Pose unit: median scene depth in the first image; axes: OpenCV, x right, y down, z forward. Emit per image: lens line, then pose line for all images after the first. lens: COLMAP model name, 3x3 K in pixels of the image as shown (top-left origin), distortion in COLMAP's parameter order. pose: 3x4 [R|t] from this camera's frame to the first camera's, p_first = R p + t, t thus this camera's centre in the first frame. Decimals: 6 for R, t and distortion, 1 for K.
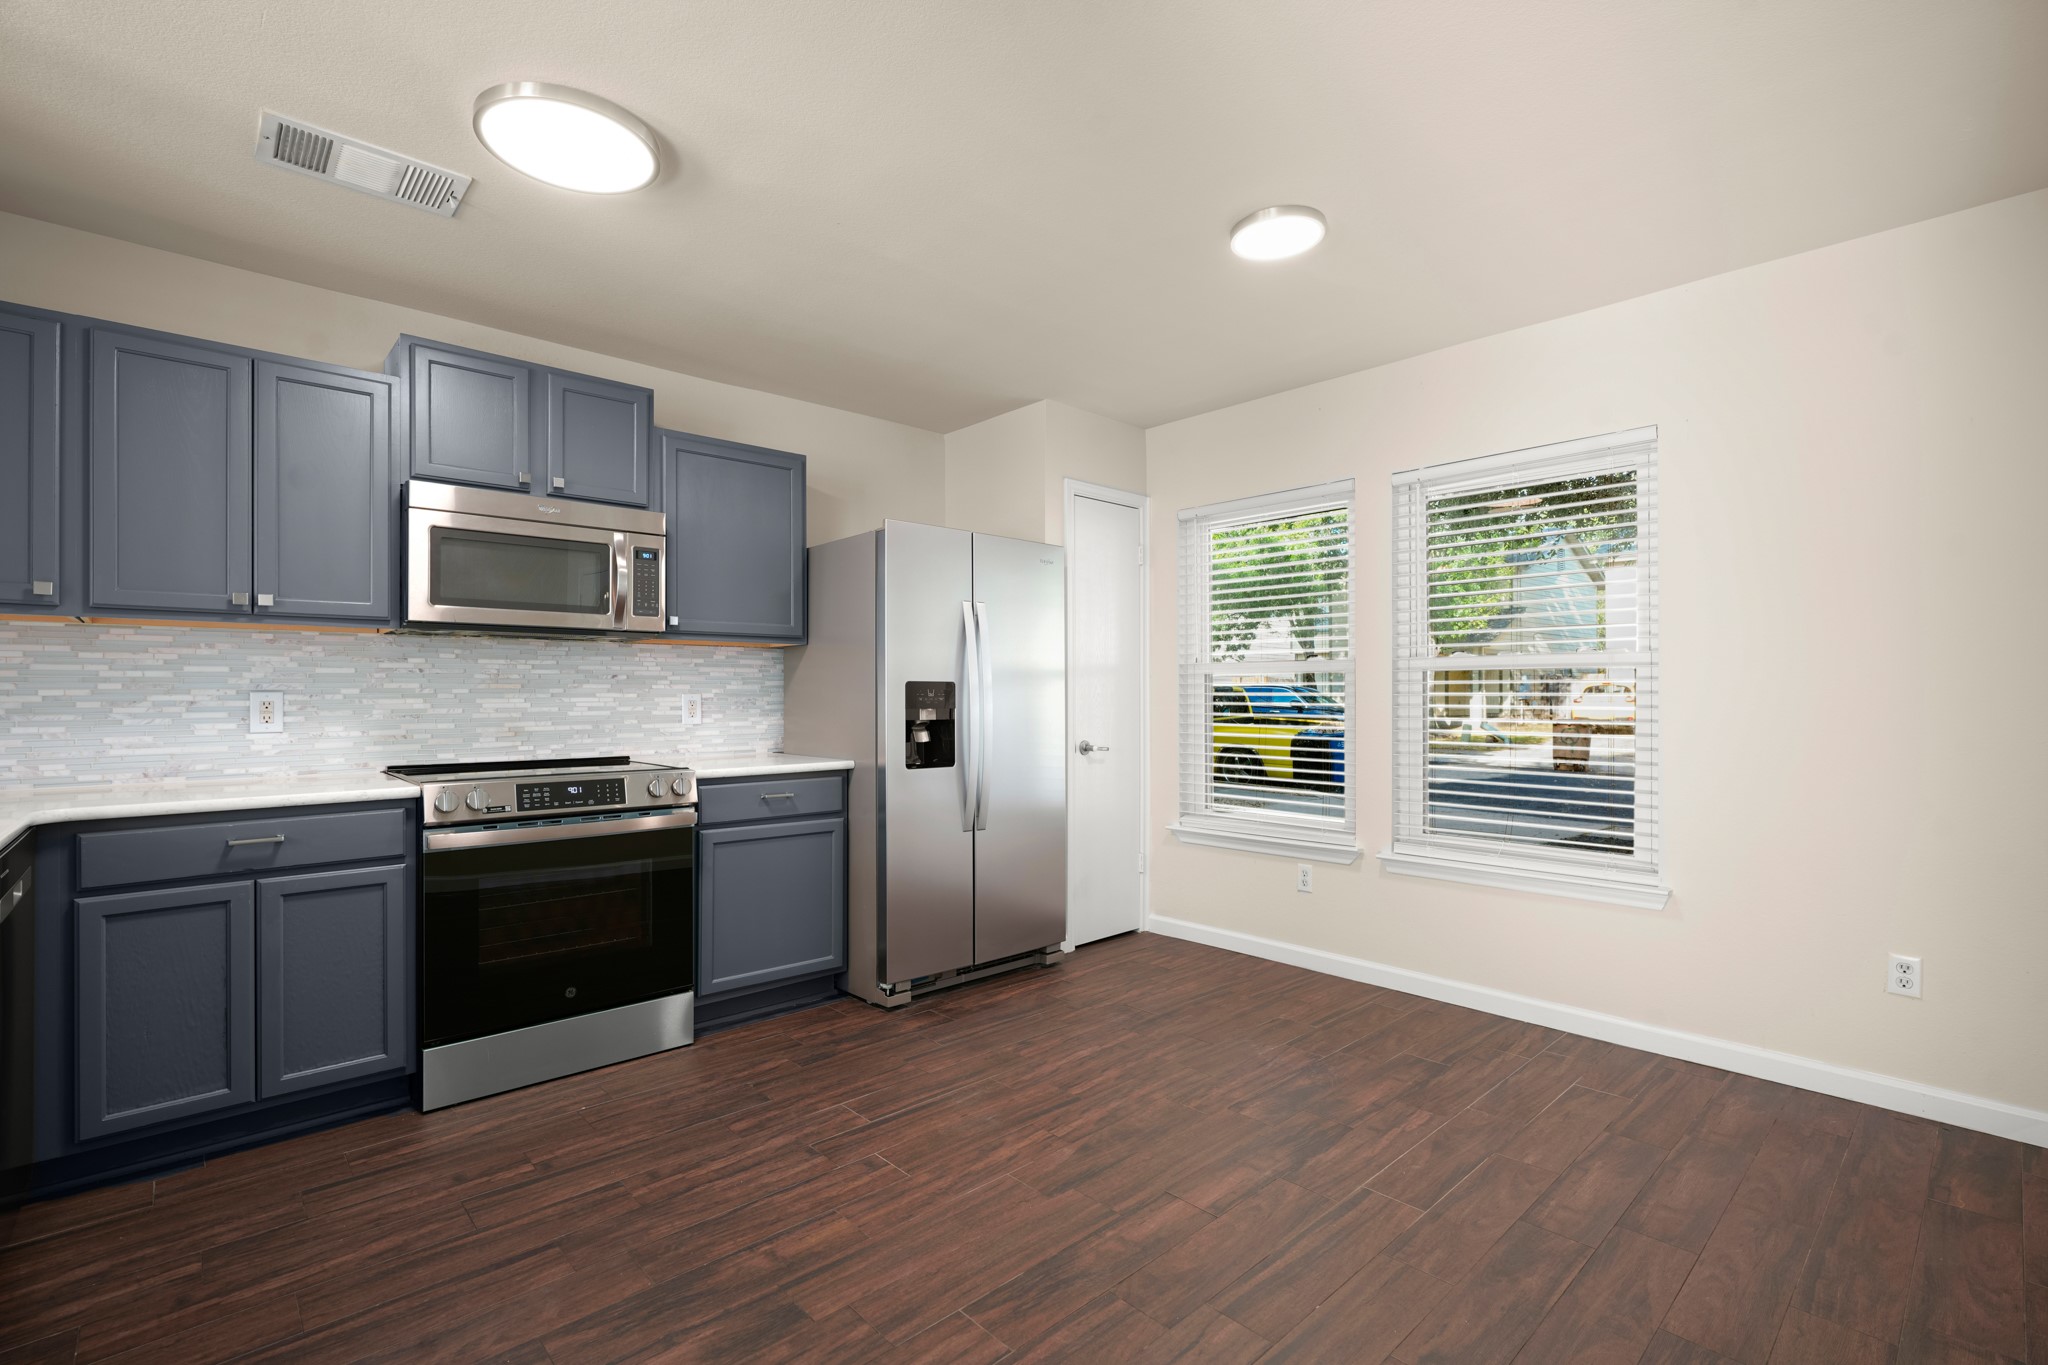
lens RADIAL K [[925.4, 0, 1023.5], [0, 925.4, 694.3], [0, 0, 1]] dist [-0.002920, -0.000222]
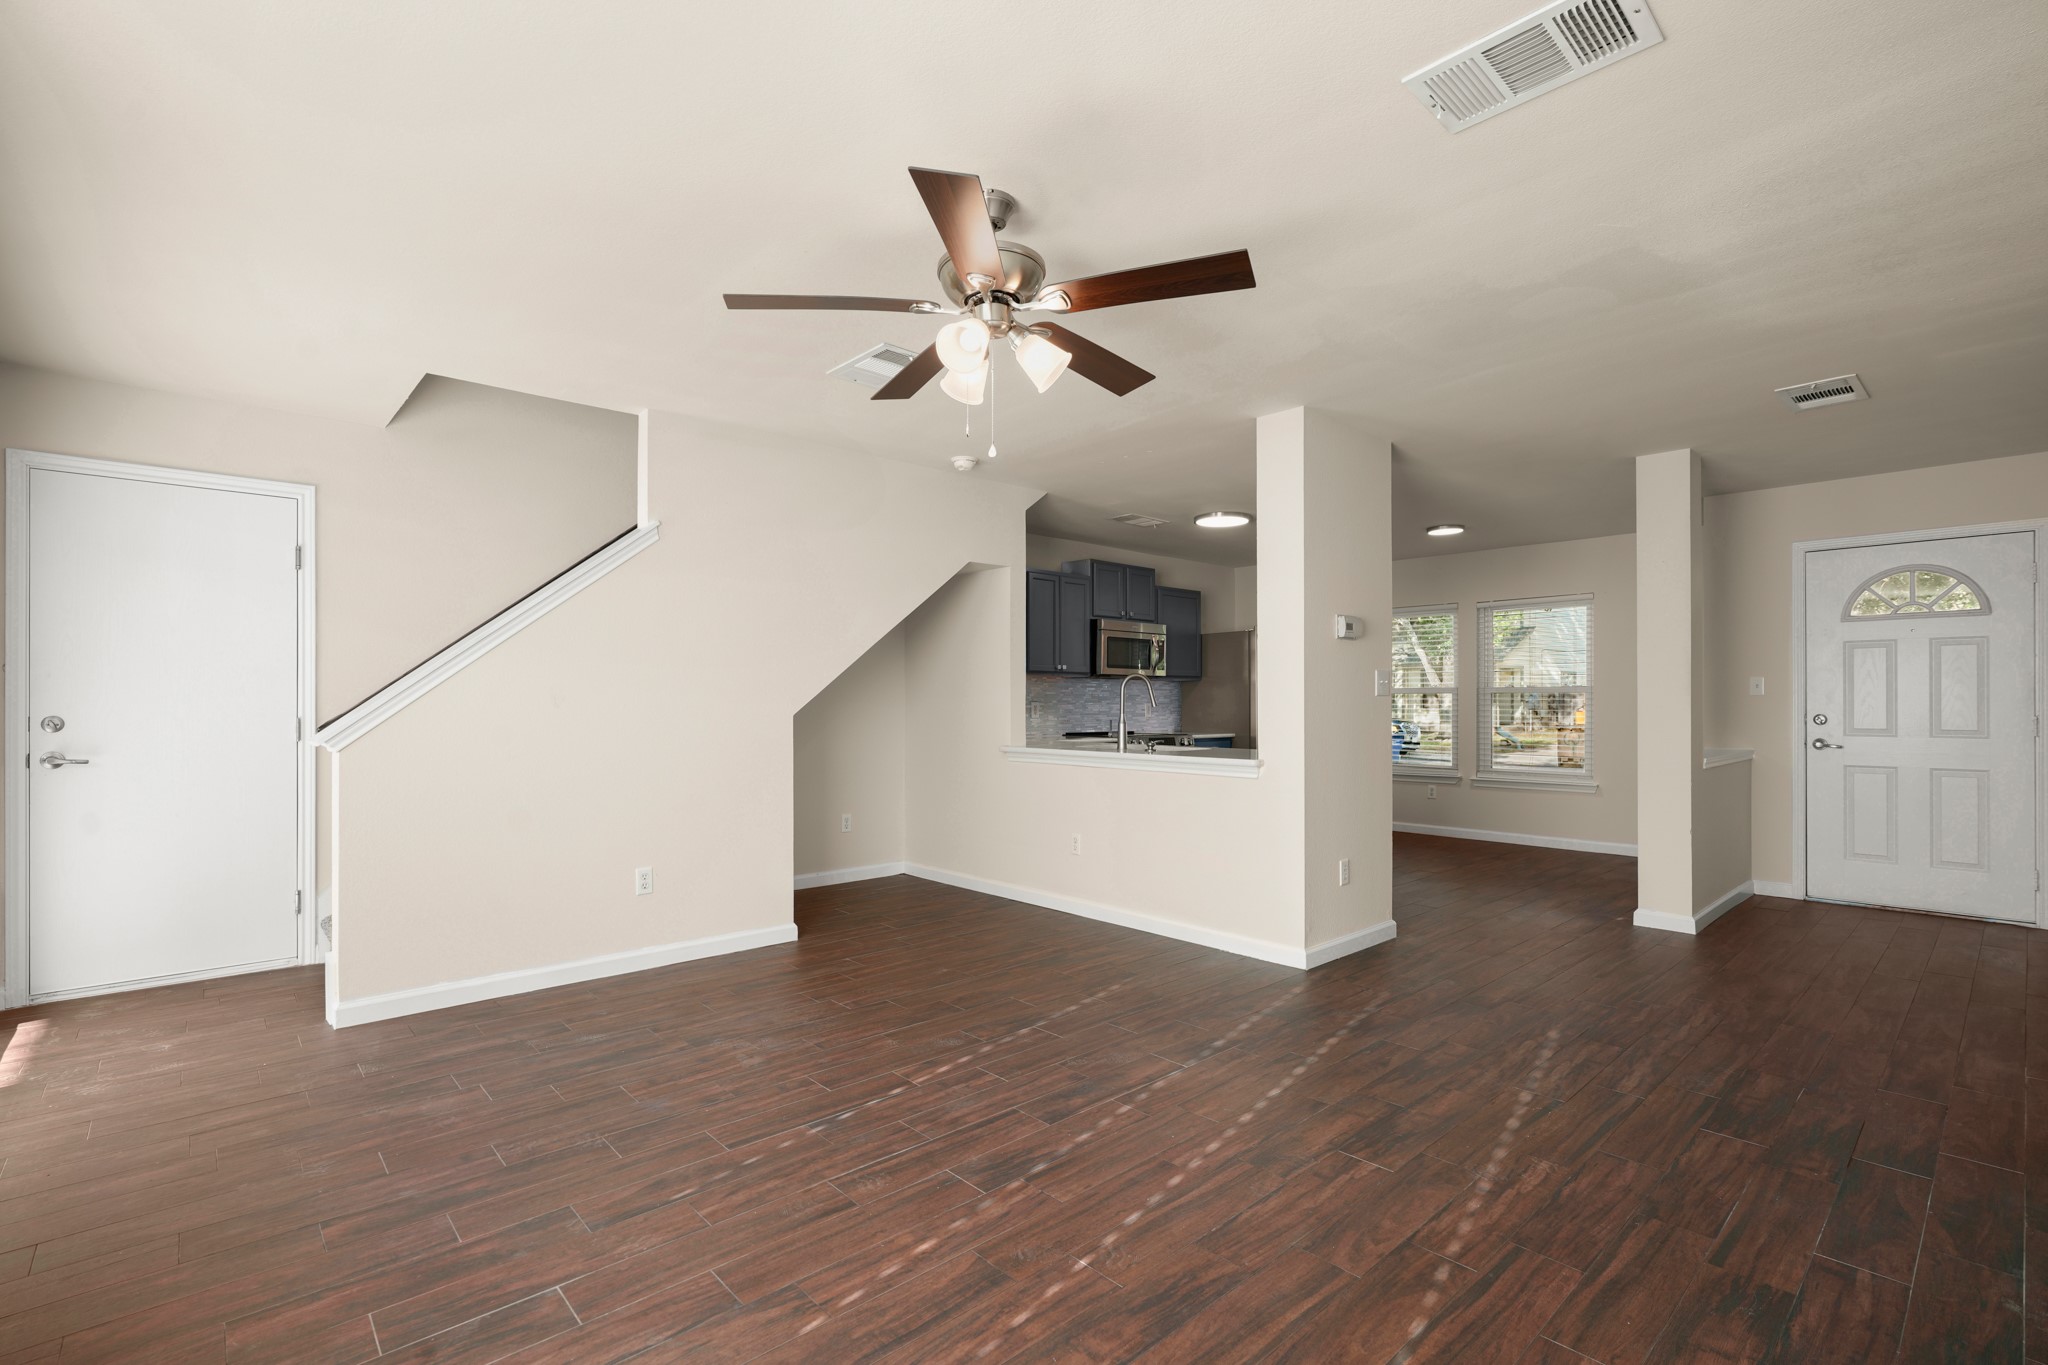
lens RADIAL K [[949.6, 0, 1017.6], [0, 949.6, 721.7], [0, 0, 1]] dist [-0.001794, -0.000326]
pose [[0.999999, 0.001128, -0.000742, -0.886580], [-0.001114, 0.999819, 0.018989, 0.001068], [0.000764, -0.018989, 0.999819, -1.605564]]
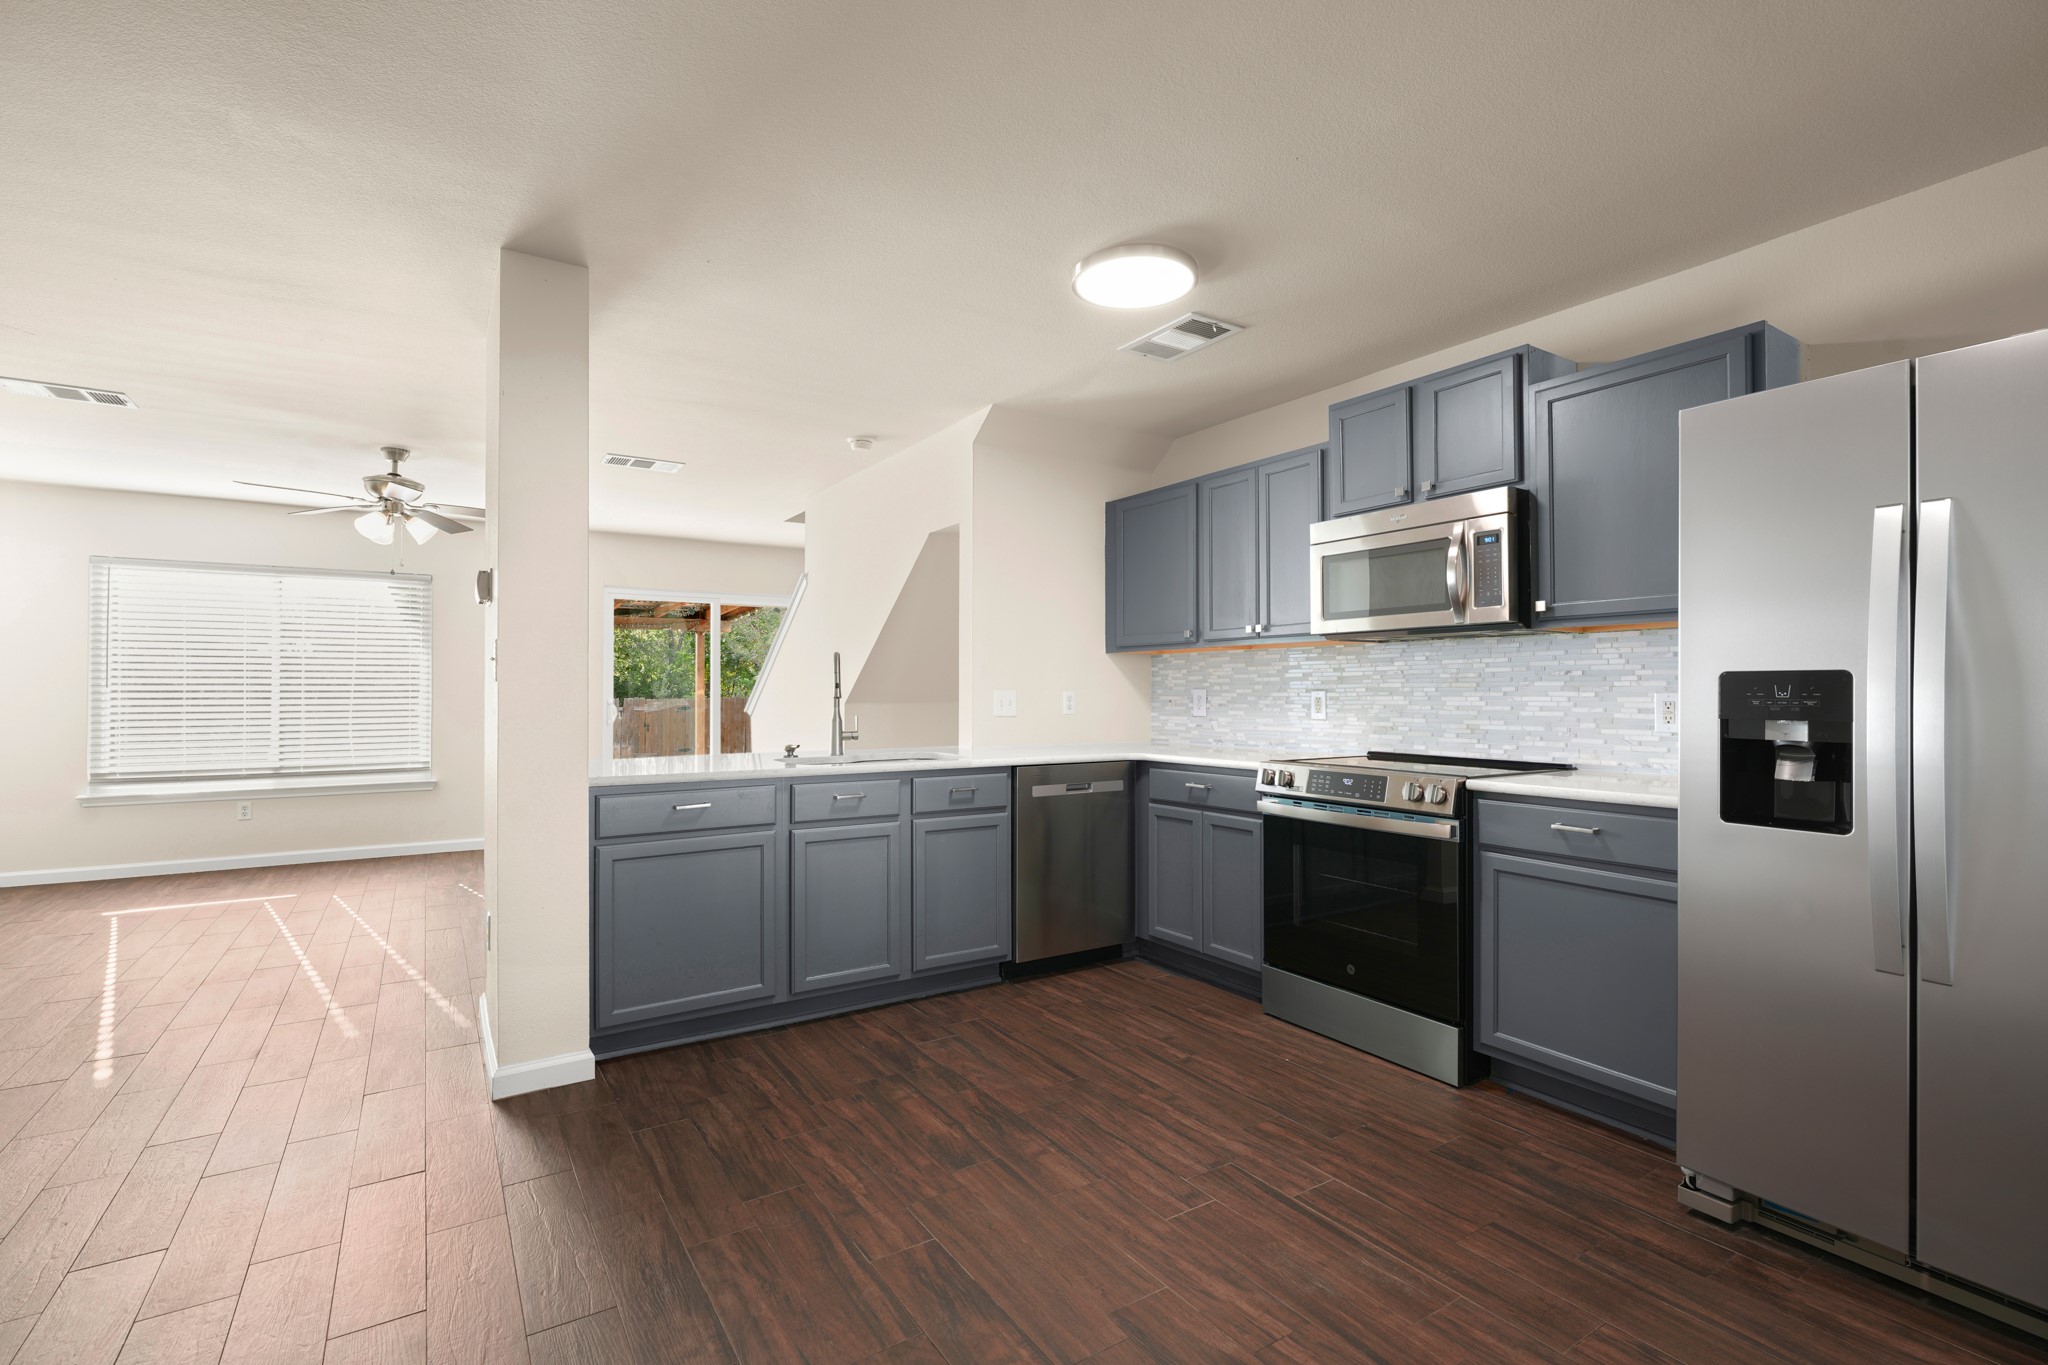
lens RADIAL K [[925.4, 0, 1023.5], [0, 925.4, 694.3], [0, 0, 1]] dist [-0.002920, -0.000222]
pose [[-0.167376, 0.004281, -0.985884, 0.644477], [0.000033, 0.999991, 0.004337, -0.003220], [0.985893, 0.000694, -0.167374, 0.814274]]
